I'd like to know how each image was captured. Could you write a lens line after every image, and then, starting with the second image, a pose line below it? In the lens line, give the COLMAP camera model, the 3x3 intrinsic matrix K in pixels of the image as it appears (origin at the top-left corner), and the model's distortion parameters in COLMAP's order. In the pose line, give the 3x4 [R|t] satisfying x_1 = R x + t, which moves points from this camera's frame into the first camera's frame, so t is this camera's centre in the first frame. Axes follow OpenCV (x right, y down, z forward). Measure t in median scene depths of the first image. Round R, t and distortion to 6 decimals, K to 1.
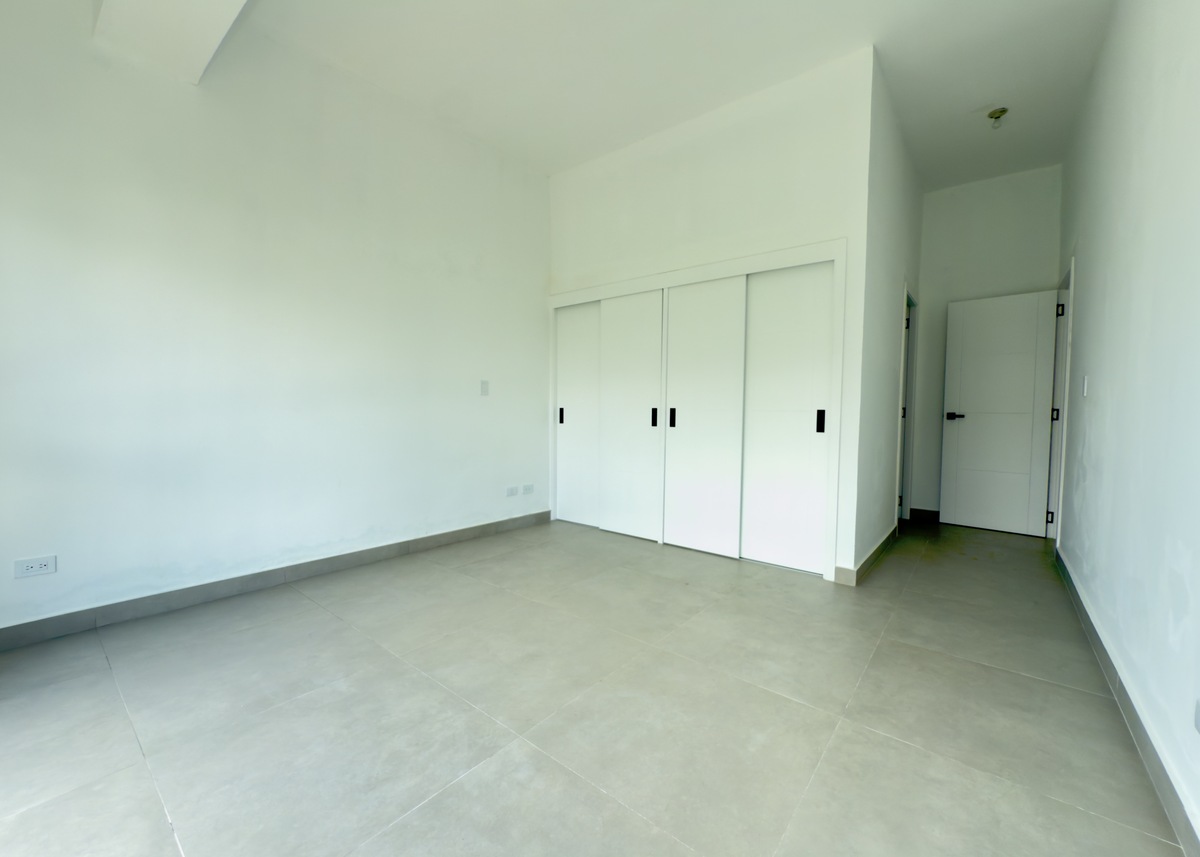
lens RADIAL K [[479.4, 0, 600.0], [0, 479.4, 428.5], [0, 0, 1]] dist [-0.000466, -0.000053]
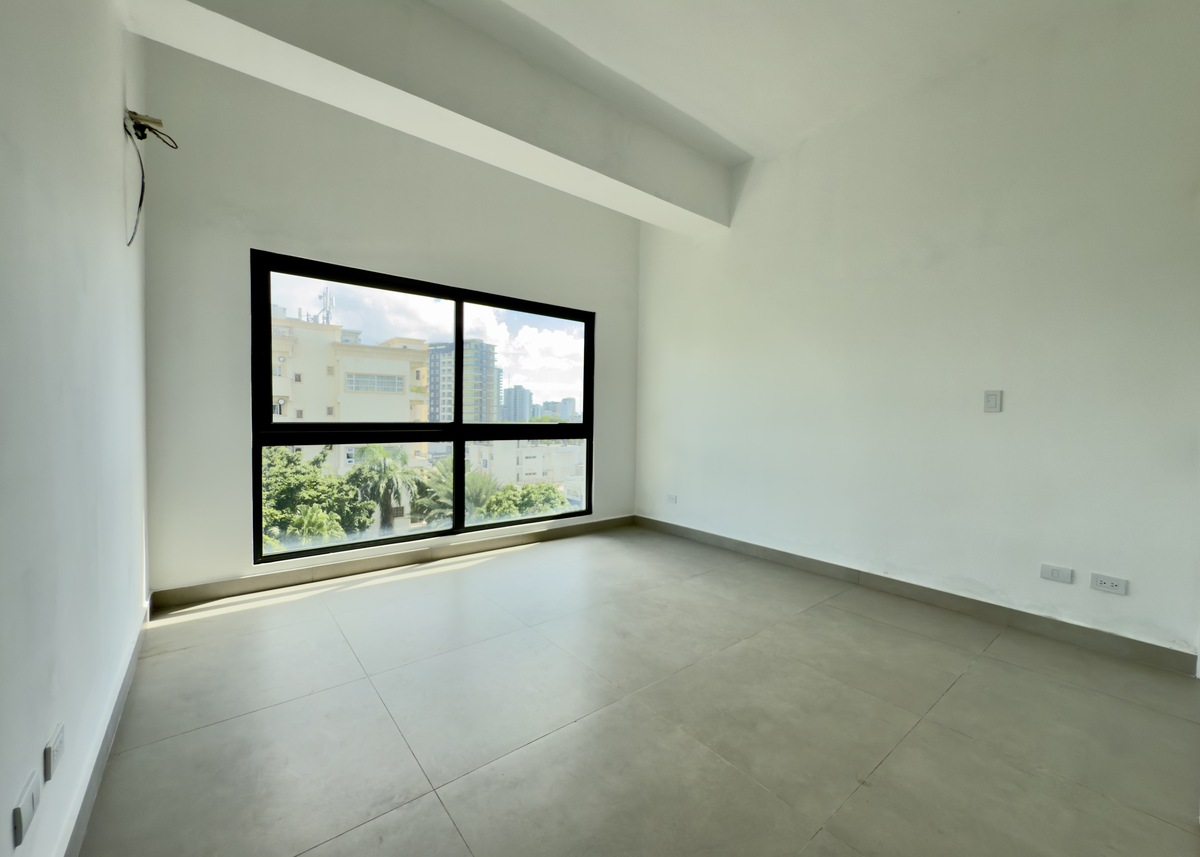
lens RADIAL K [[479.4, 0, 600.0], [0, 479.4, 428.5], [0, 0, 1]] dist [-0.000466, -0.000053]
pose [[-0.206067, 0.005304, -0.978523, 0.635256], [-0.062404, 0.997879, 0.018550, -0.025666], [0.976546, 0.064886, -0.205299, 0.724146]]
